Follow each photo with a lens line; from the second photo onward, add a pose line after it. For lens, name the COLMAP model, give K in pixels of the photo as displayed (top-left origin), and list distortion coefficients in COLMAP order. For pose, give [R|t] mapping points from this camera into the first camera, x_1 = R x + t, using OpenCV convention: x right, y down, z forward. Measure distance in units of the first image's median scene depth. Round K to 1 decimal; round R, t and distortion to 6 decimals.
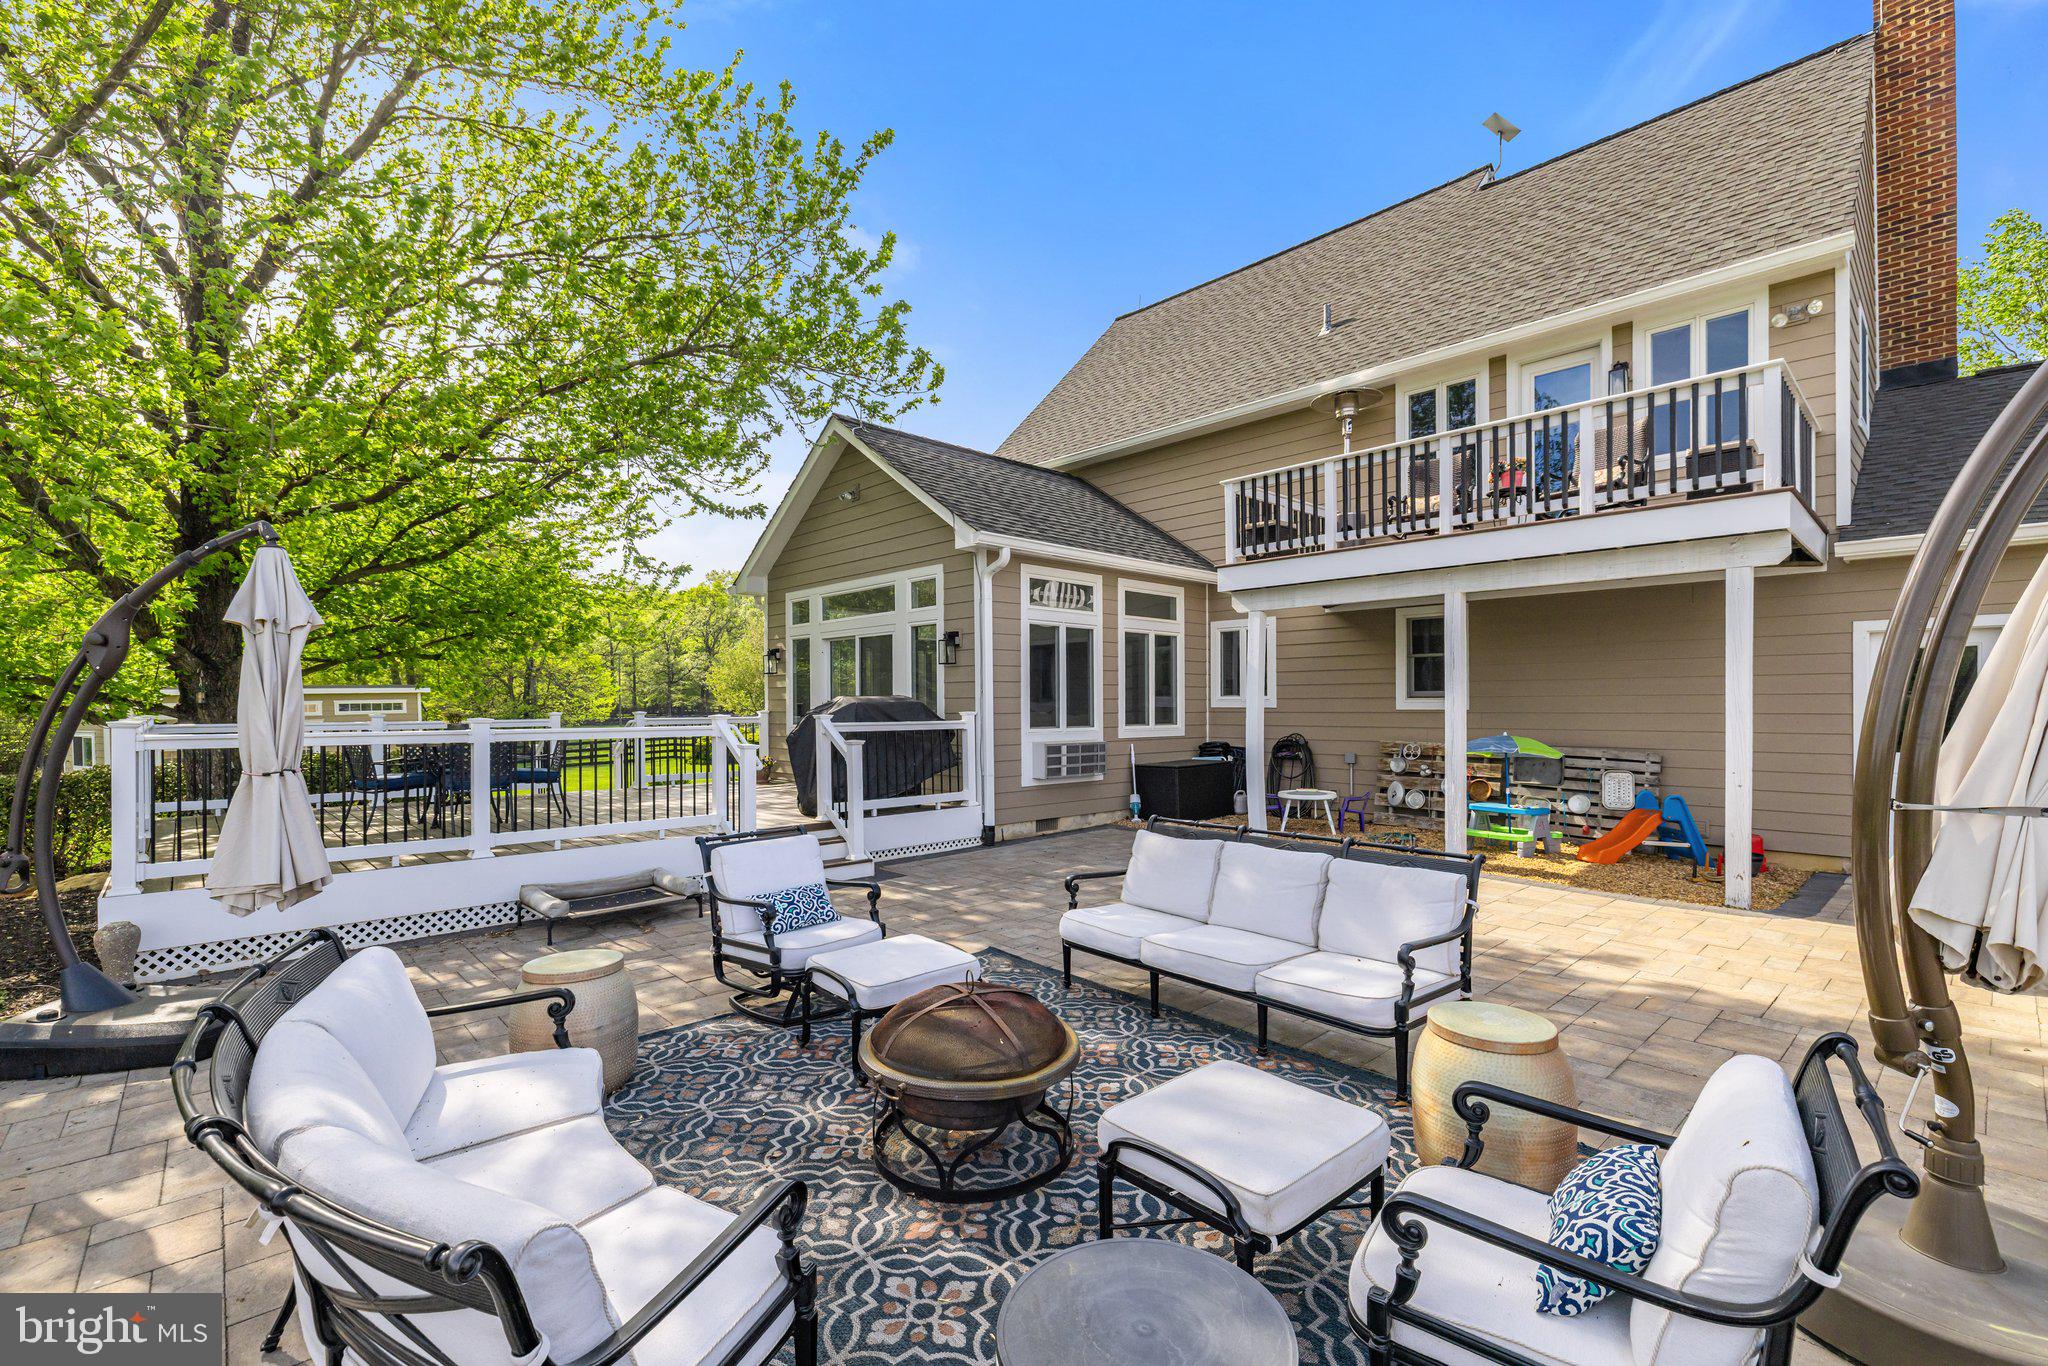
lens RADIAL K [[918.0, 0, 1024.0], [0, 918.0, 683.0], [0, 0, 1]] dist [0.000525, 0.000070]
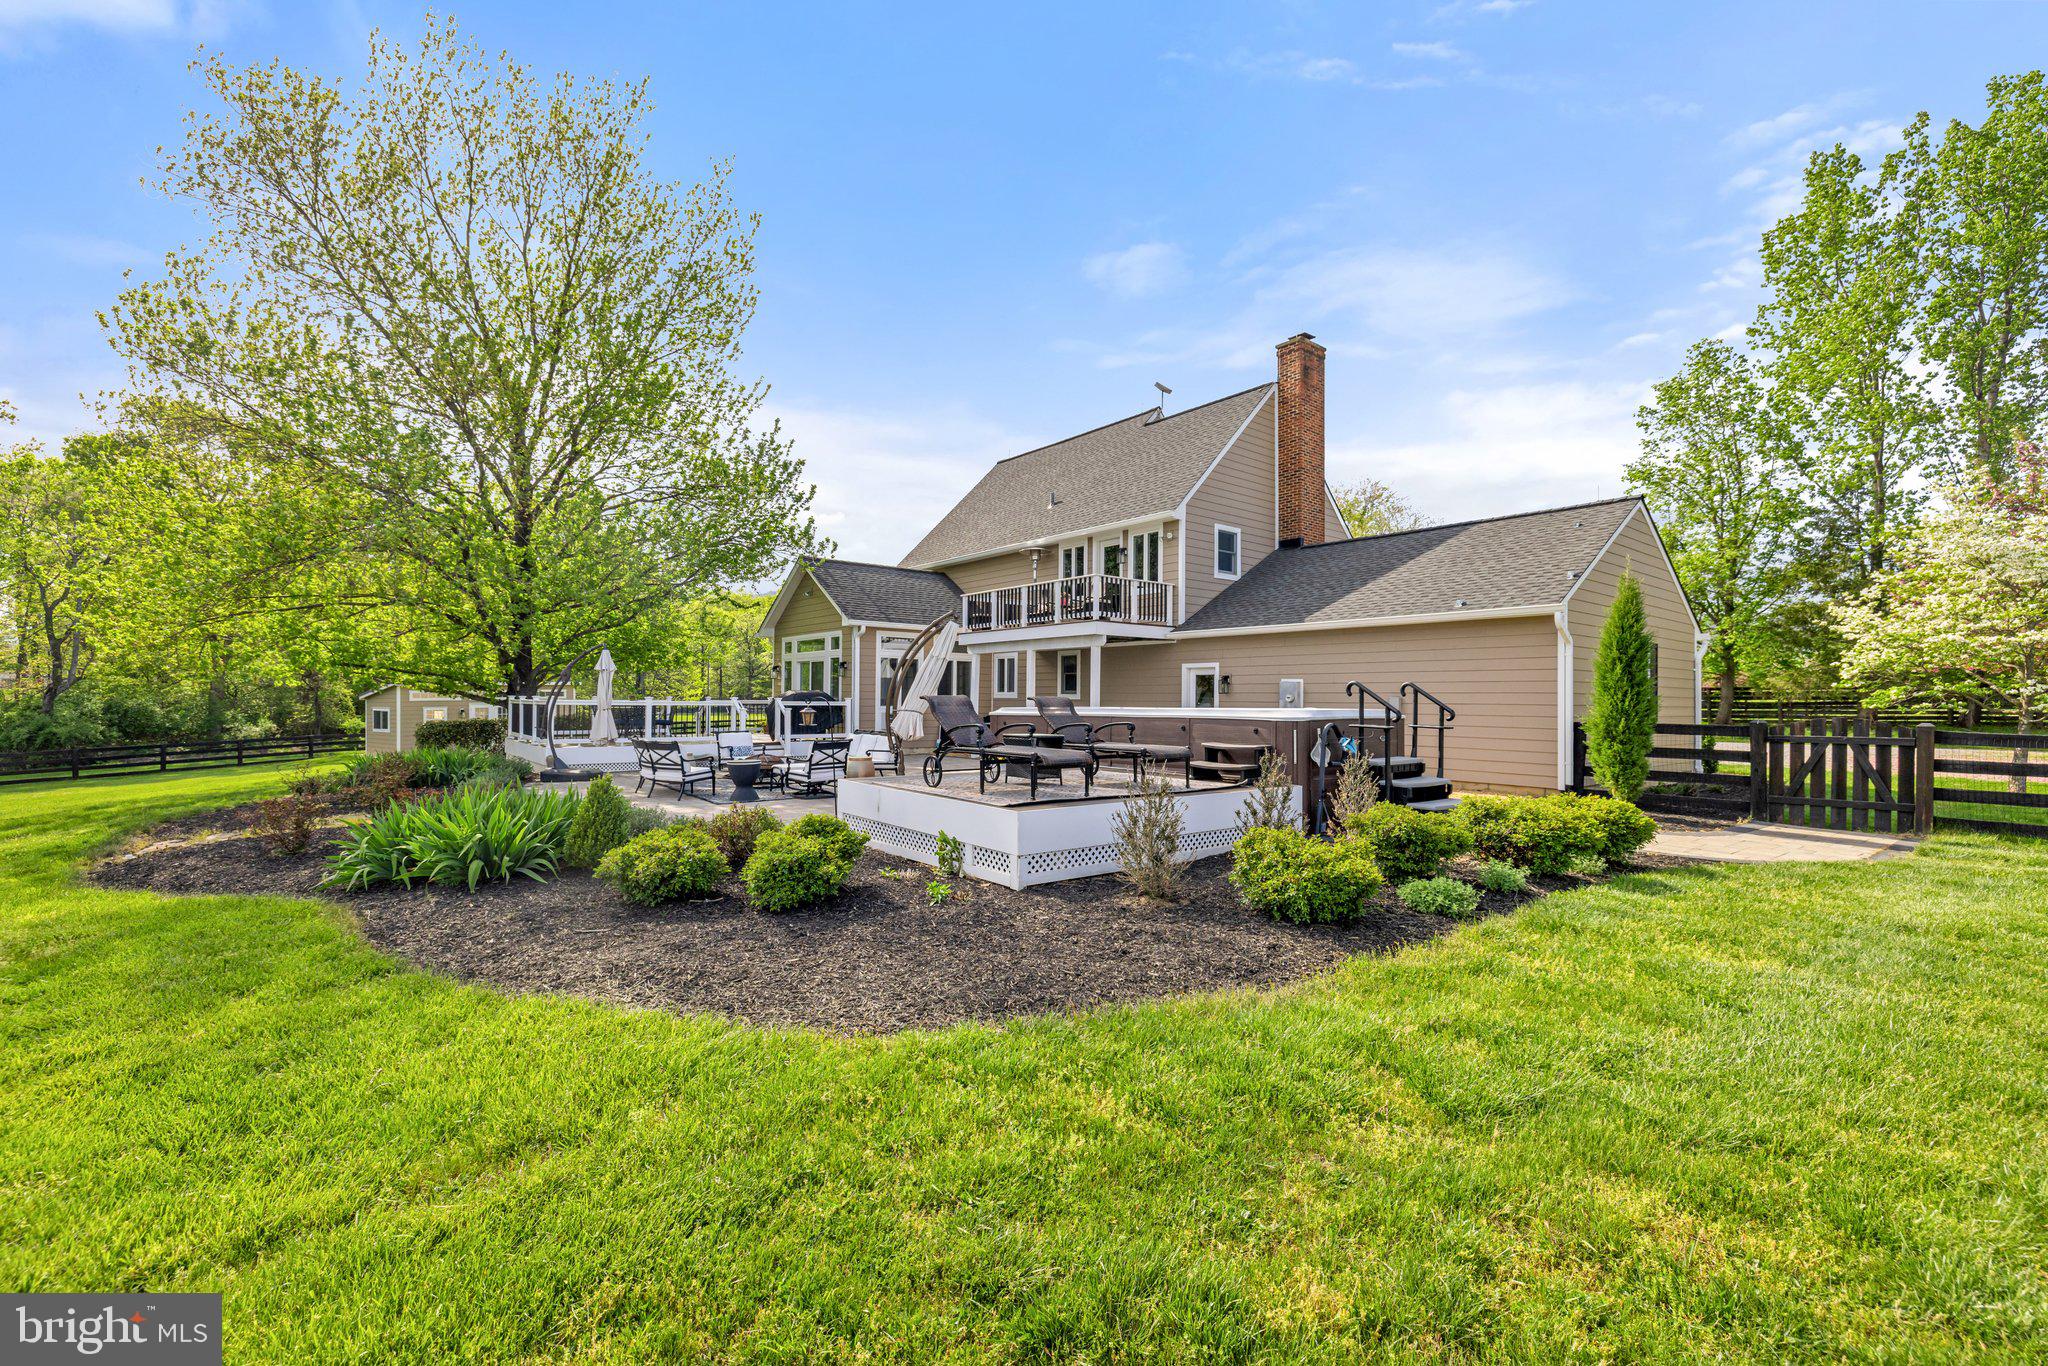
lens RADIAL K [[918.0, 0, 1024.0], [0, 918.0, 683.0], [0, 0, 1]] dist [0.000525, 0.000070]
pose [[0.996199, 0.011055, -0.086406, 0.508586], [-0.010658, 0.999930, 0.005052, -0.019137], [0.086455, -0.004112, 0.996247, -1.081846]]
